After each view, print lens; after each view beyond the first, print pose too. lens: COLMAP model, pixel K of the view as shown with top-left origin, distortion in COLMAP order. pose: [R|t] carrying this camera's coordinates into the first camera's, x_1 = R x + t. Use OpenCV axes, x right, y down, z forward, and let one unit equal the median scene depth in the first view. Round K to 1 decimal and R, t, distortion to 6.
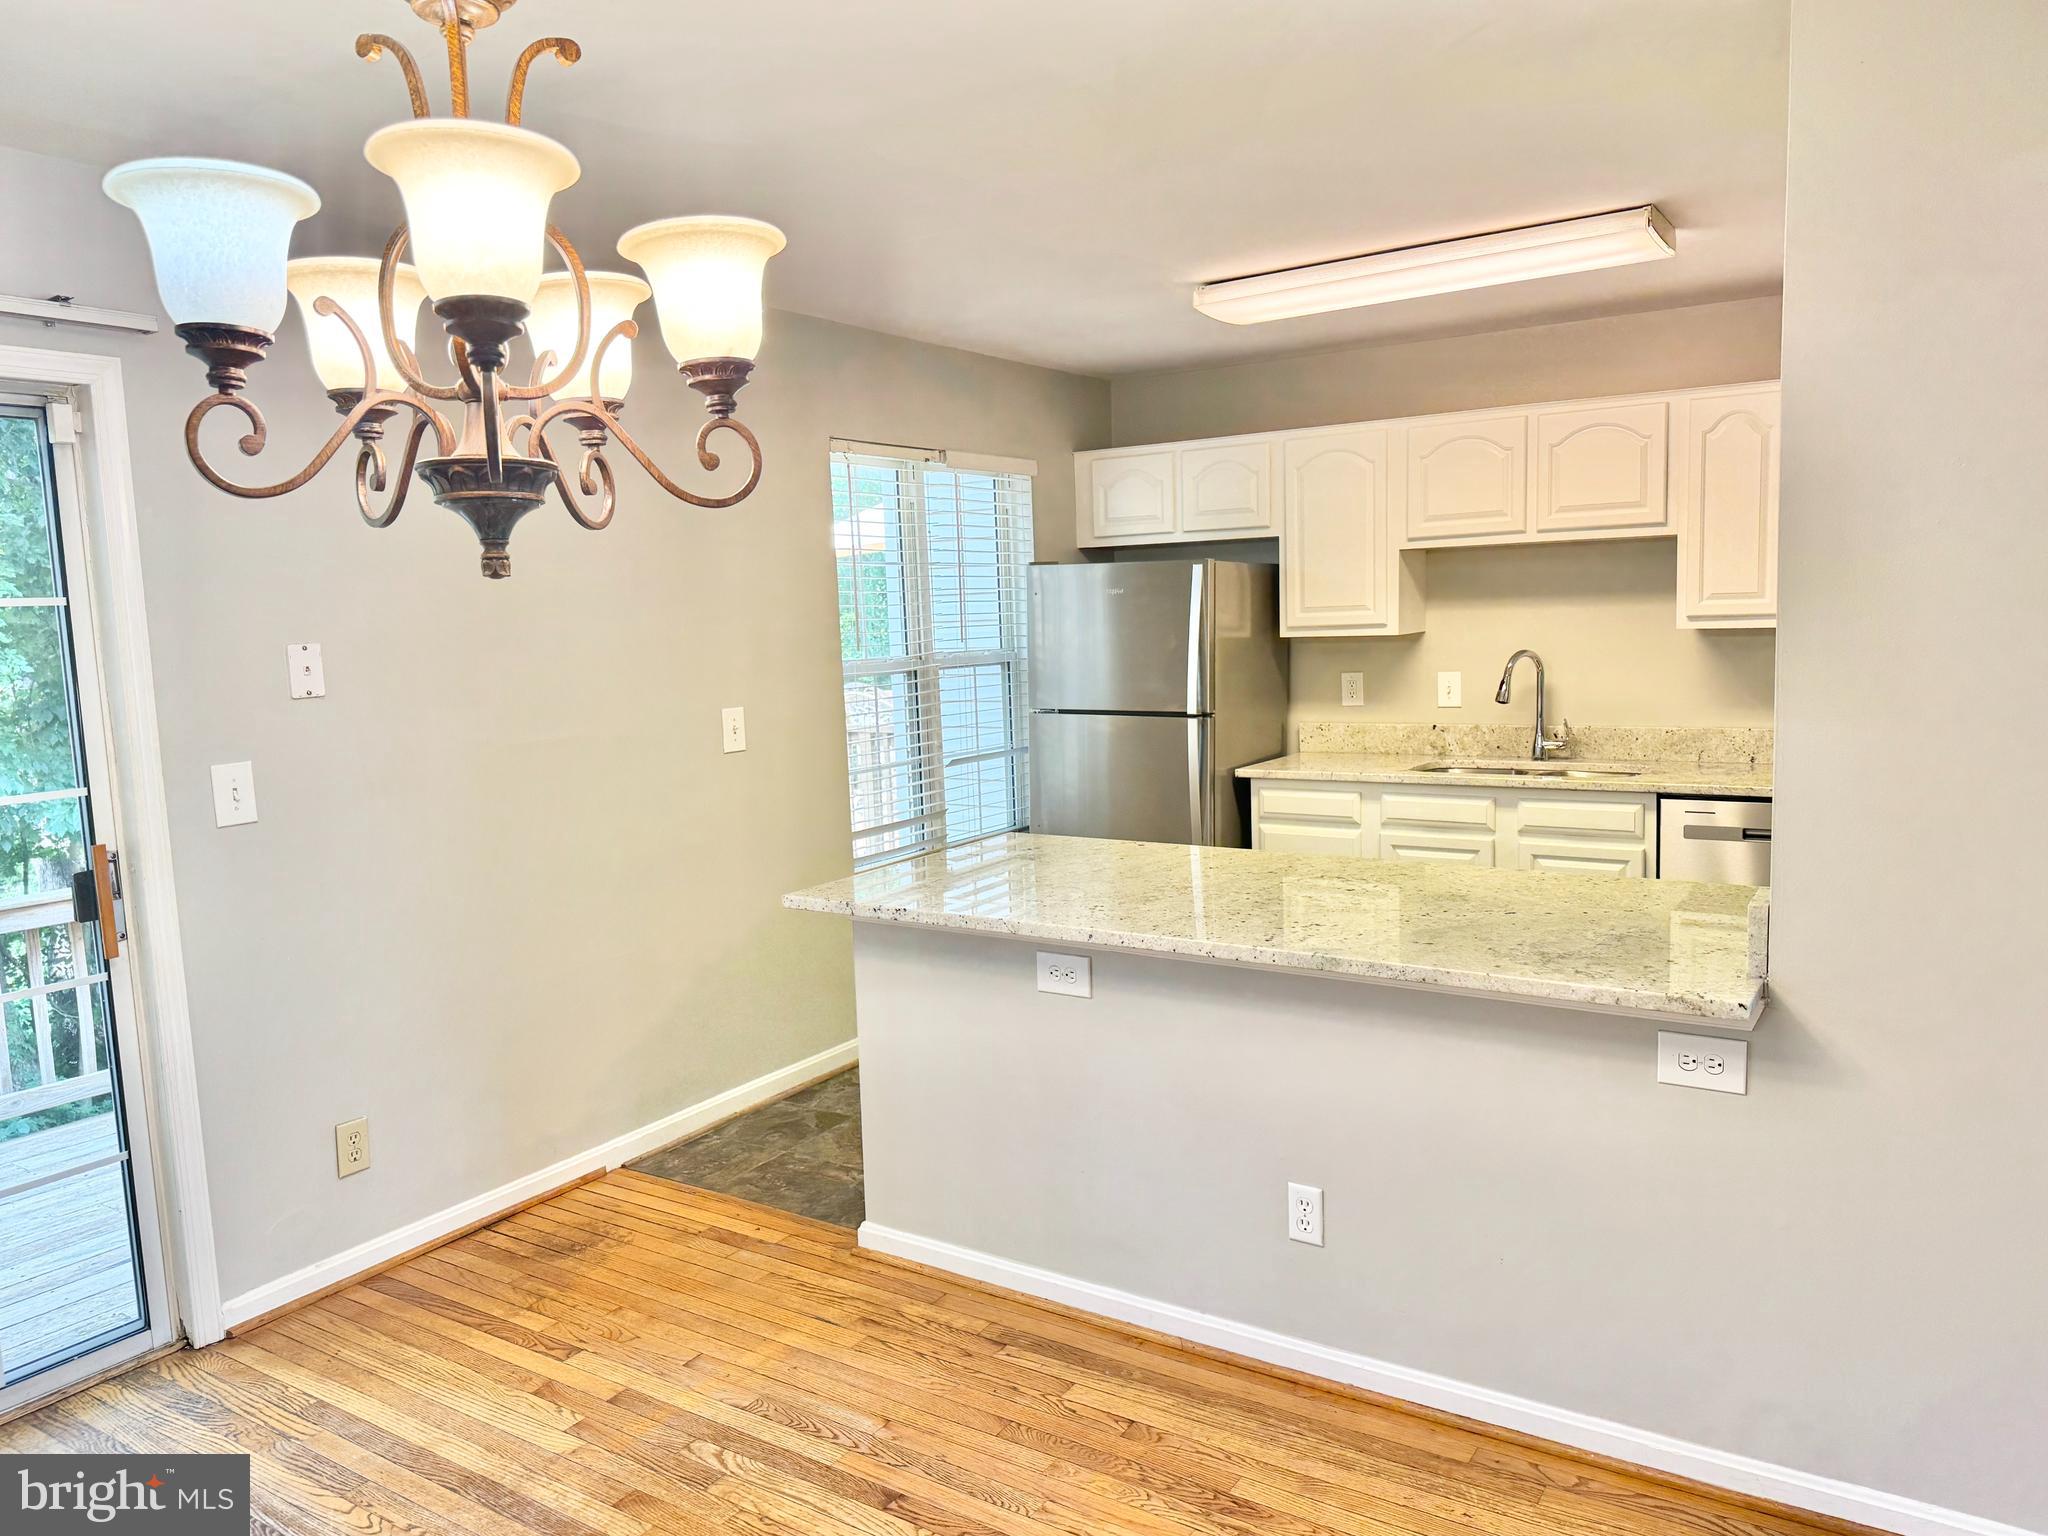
lens RADIAL K [[1452.7, 0, 994.2], [0, 1452.7, 766.1], [0, 0, 1]] dist [0.068430, -0.172782]
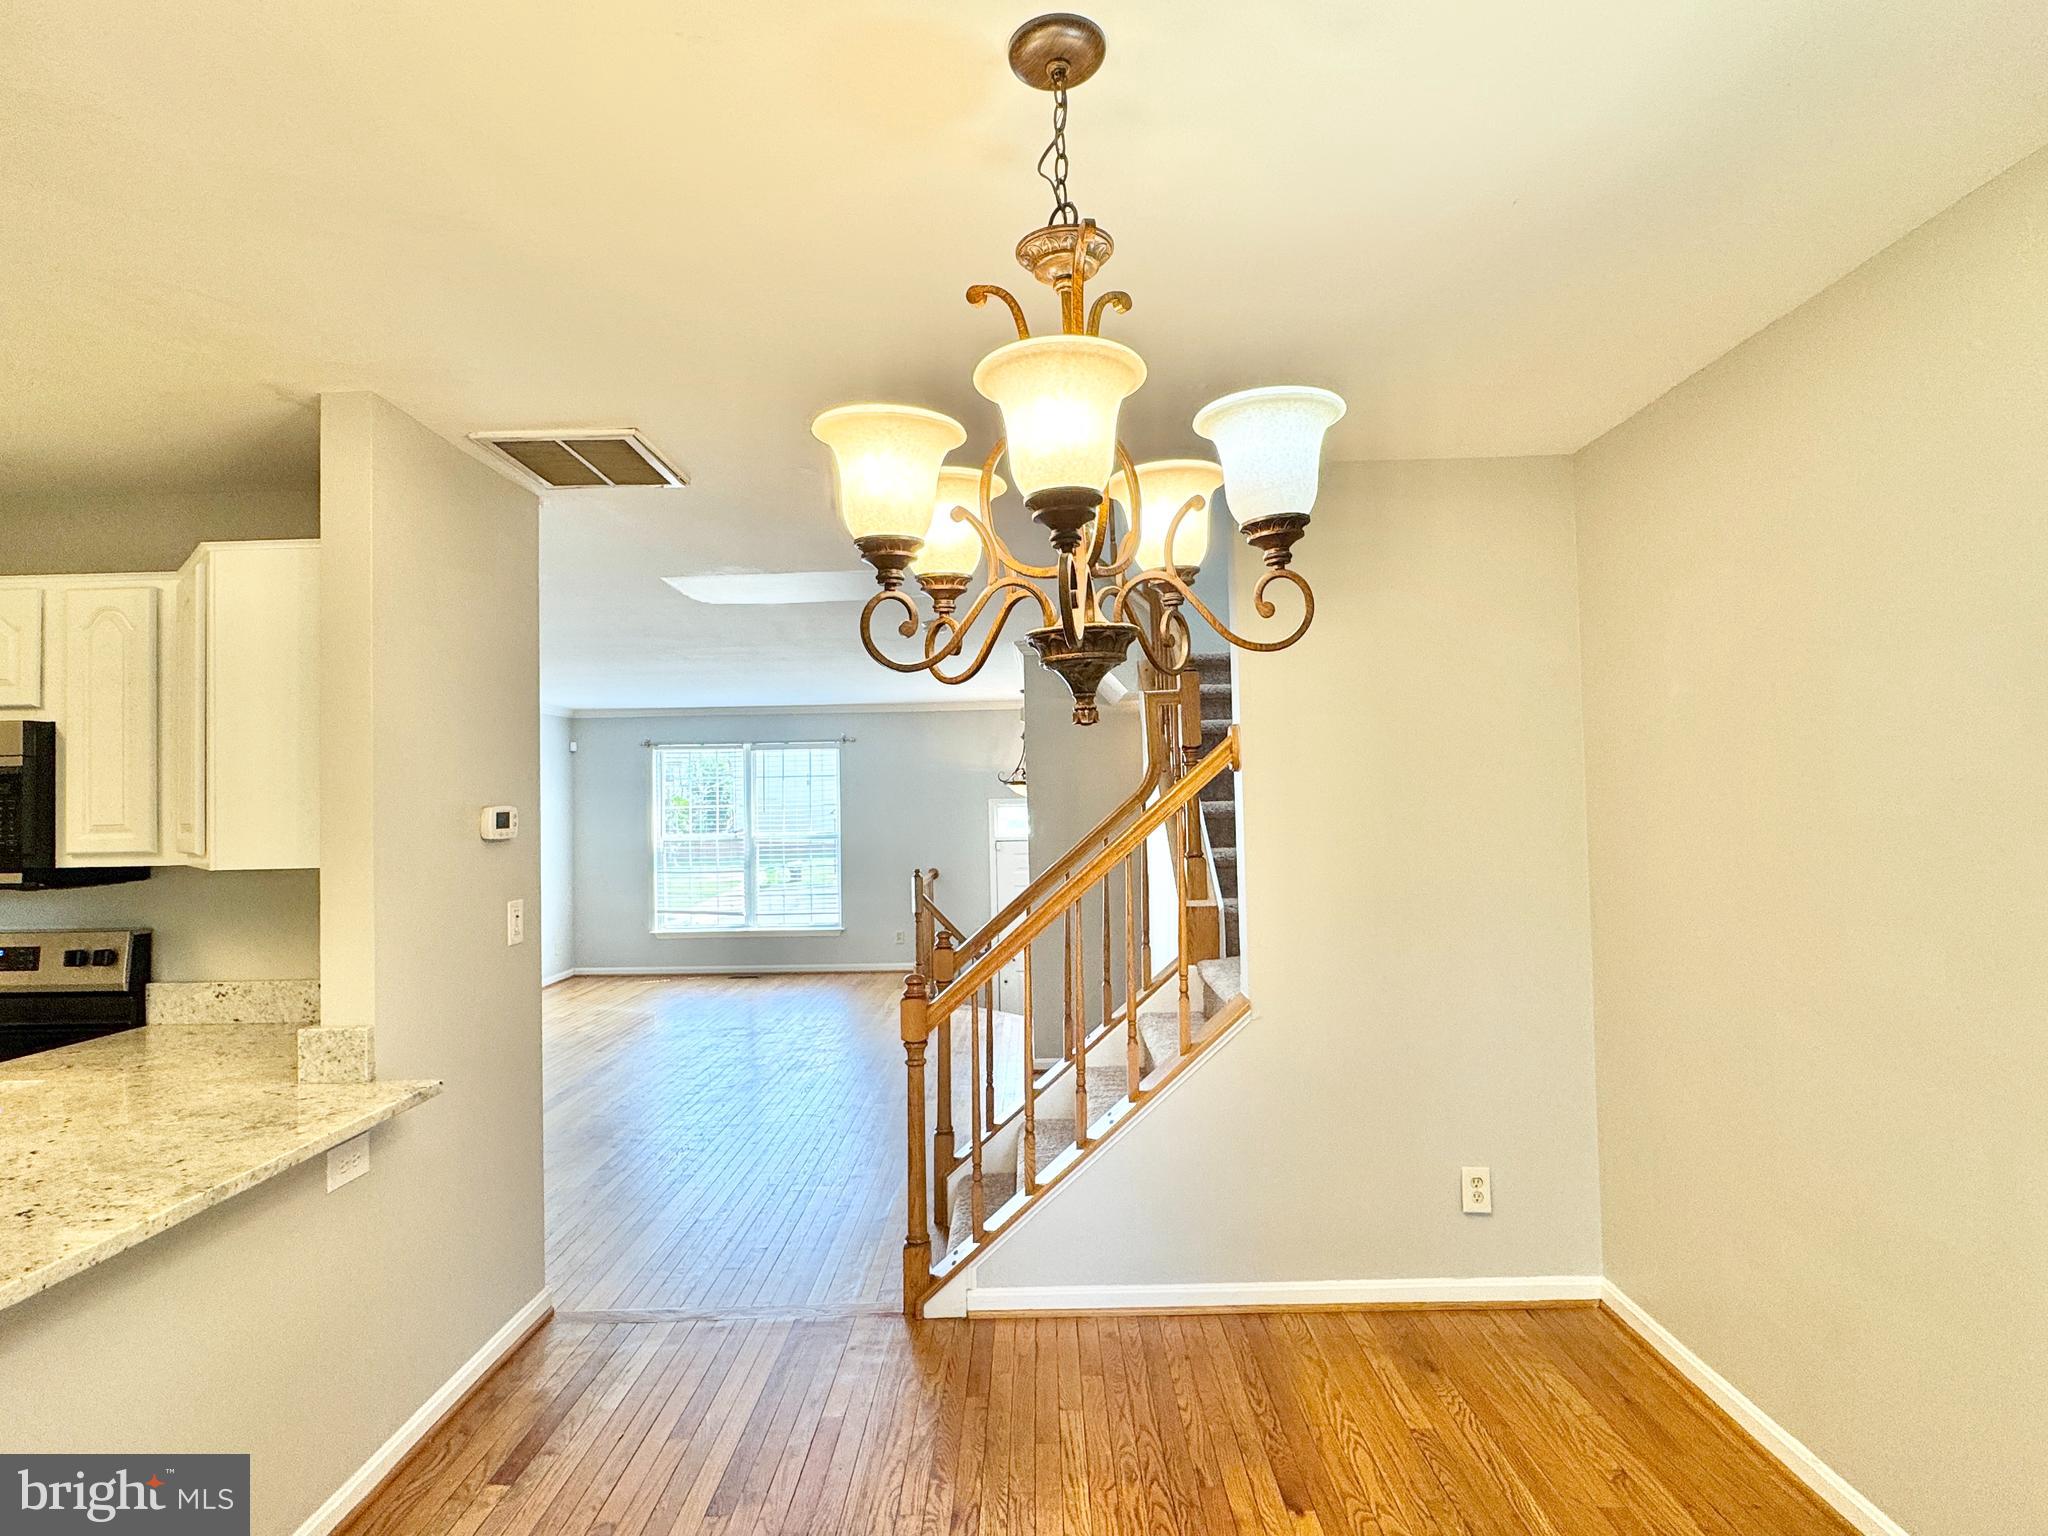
lens RADIAL K [[1075.9, 0, 1024.0], [0, 1075.9, 768.0], [0, 0, 1]] dist [-0.002098, -0.000206]
pose [[-0.549922, 0.073666, 0.831961, -0.347153], [0.133355, 0.991068, 0.000393, -0.034784], [-0.824501, 0.111162, -0.554834, 0.513302]]
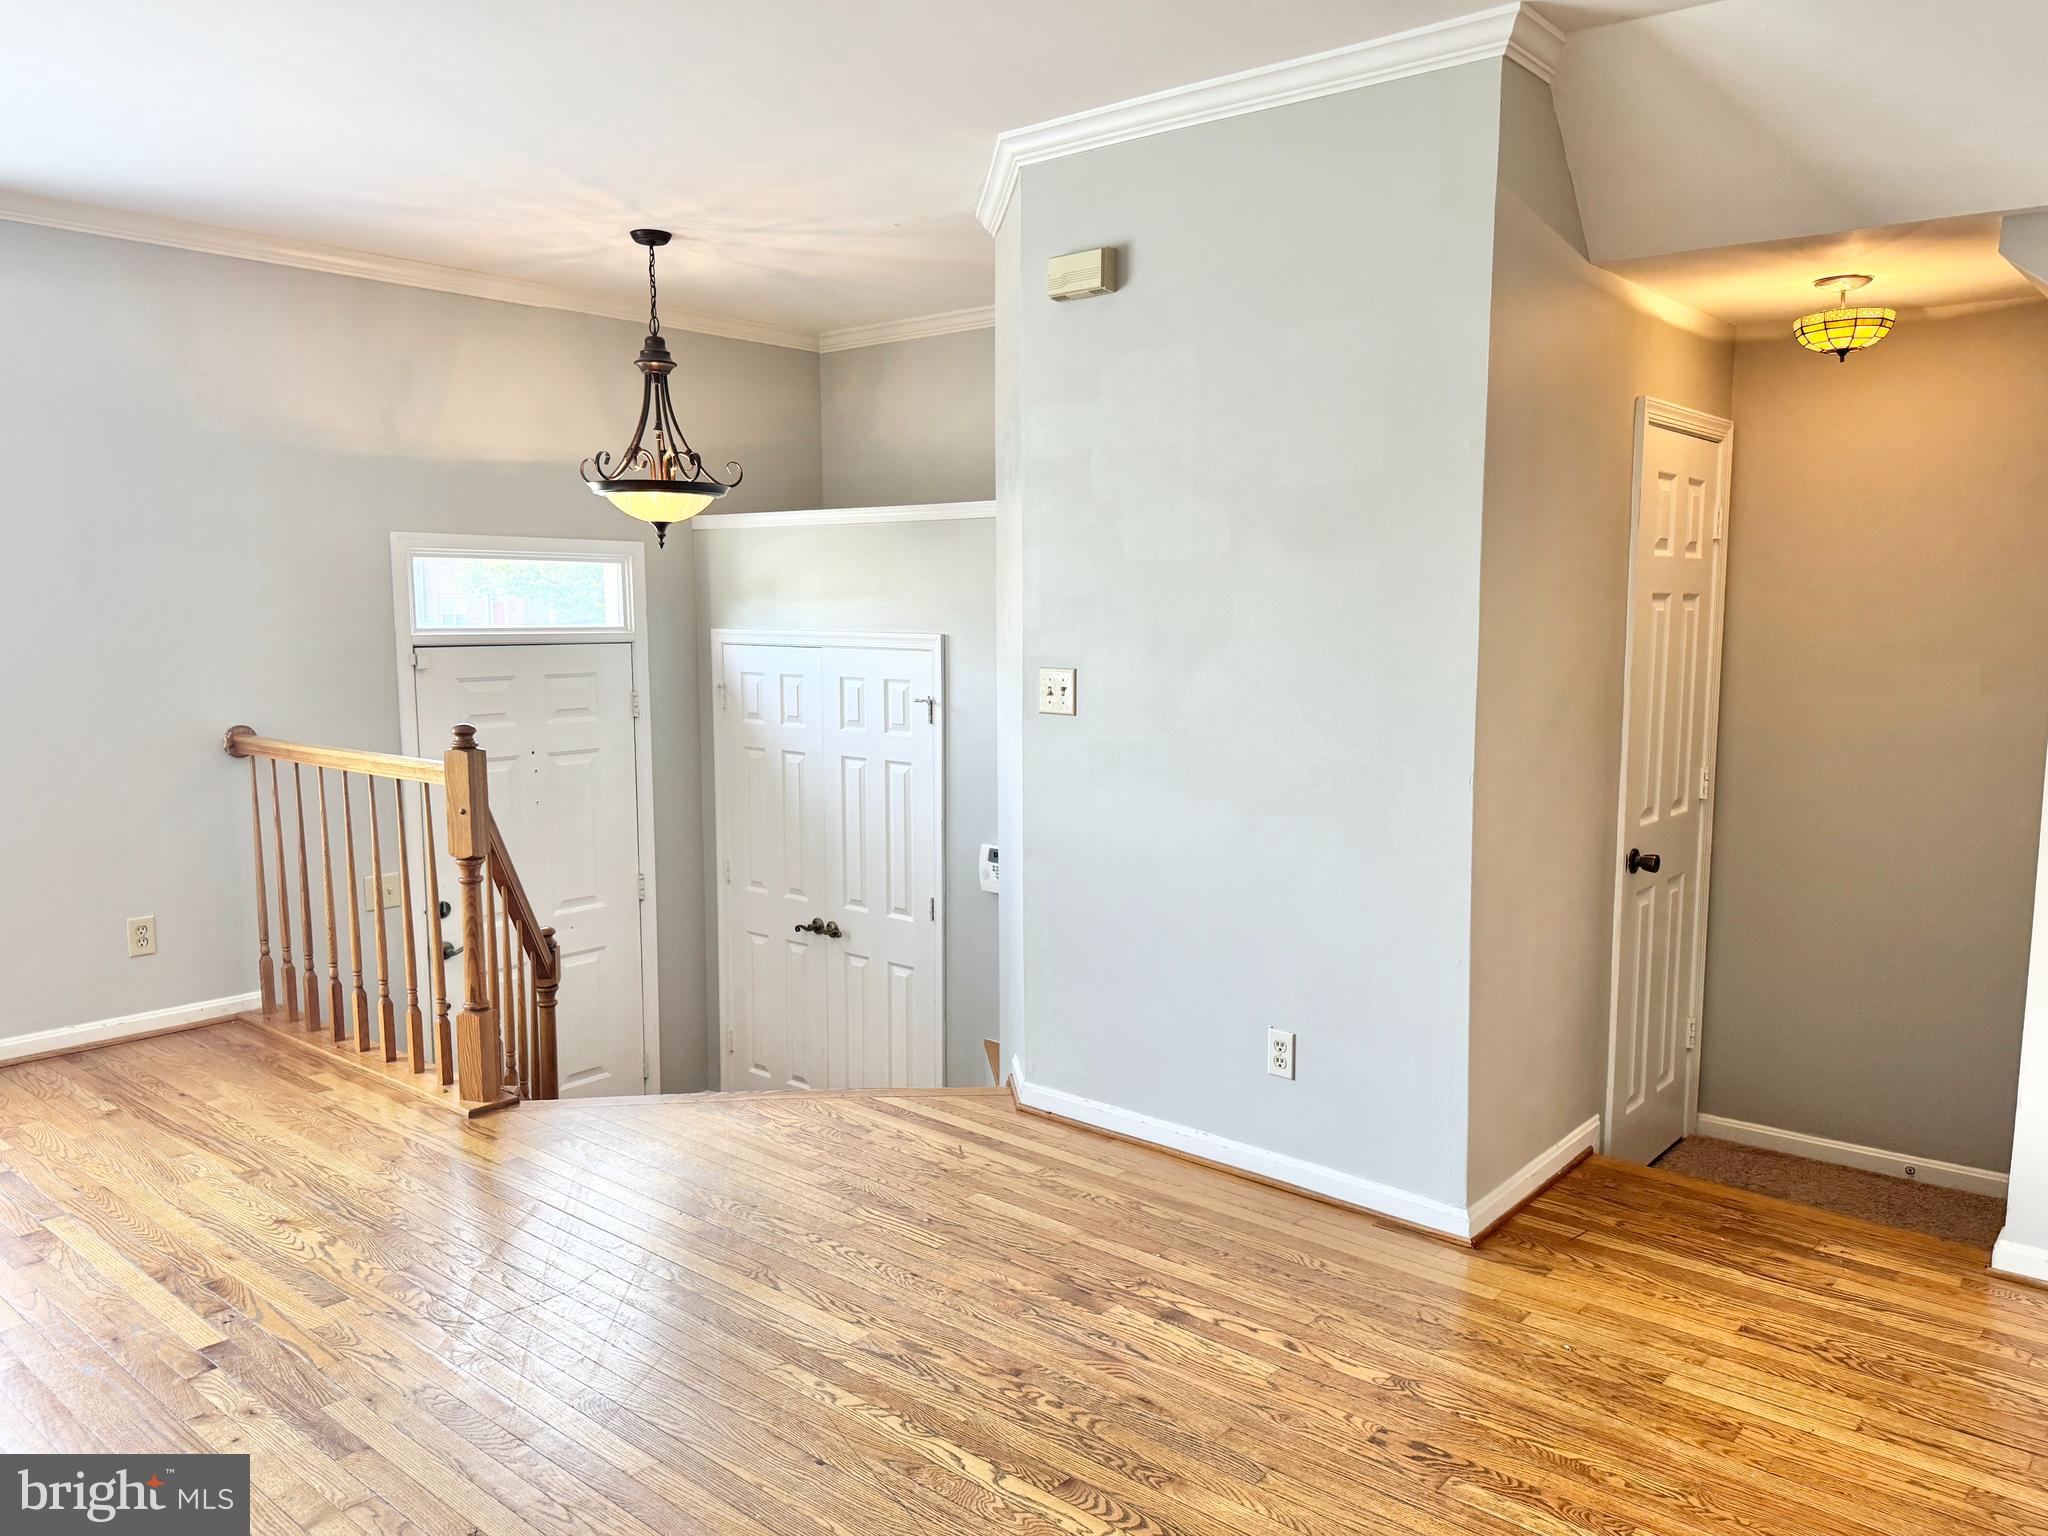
lens RADIAL K [[1465.0, 0, 1097.4], [0, 1465.0, 795.0], [0, 0, 1]] dist [0.055420, -0.106014]
pose [[-0.996236, 0.020815, 0.084149, 0.950123], [0.040220, 0.970922, 0.235995, -0.028692], [-0.076789, 0.238491, -0.968104, 0.436546]]
